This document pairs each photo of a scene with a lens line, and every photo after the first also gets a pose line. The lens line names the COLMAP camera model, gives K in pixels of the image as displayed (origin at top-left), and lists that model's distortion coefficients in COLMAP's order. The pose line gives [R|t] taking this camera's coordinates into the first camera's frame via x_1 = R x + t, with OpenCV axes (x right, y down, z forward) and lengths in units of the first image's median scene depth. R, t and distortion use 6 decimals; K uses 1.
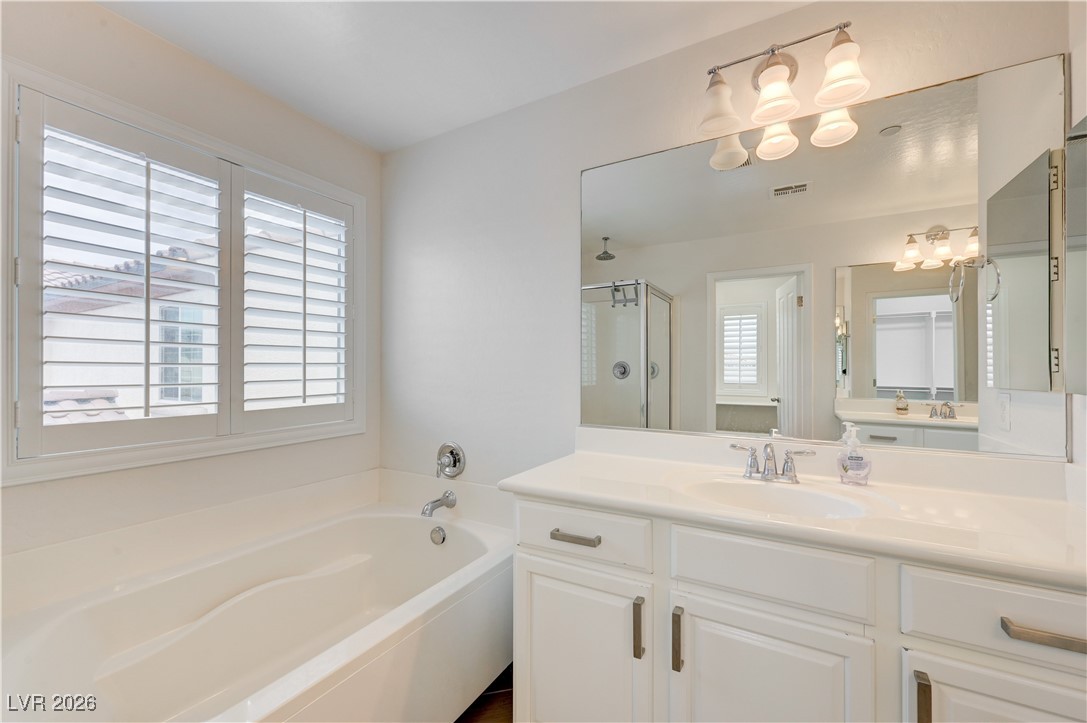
lens RADIAL K [[435.0, 0, 548.1], [0, 435.0, 367.8], [0, 0, 1]] dist [-0.000084, 0.000212]
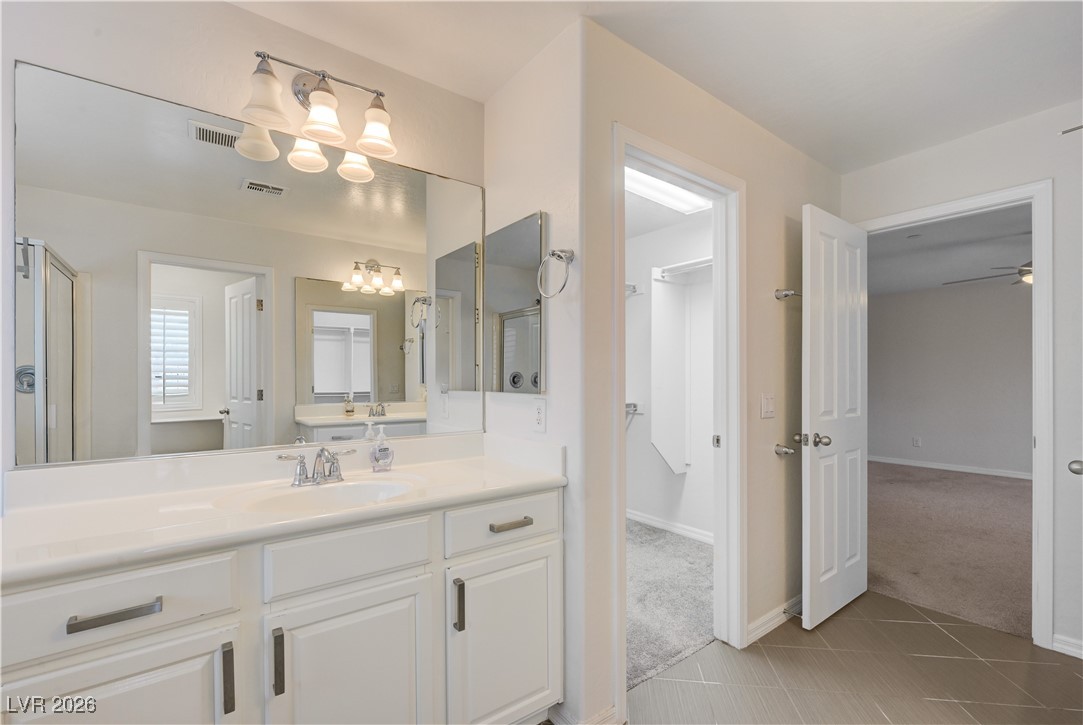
lens RADIAL K [[484.9, 0, 544.4], [0, 484.9, 378.3], [0, 0, 1]] dist [-0.000141, 0.000116]
pose [[0.394514, -0.004164, 0.918881, -0.178311], [-0.002534, 0.999981, 0.005620, -0.001854], [-0.918887, -0.004545, 0.394496, 0.019213]]
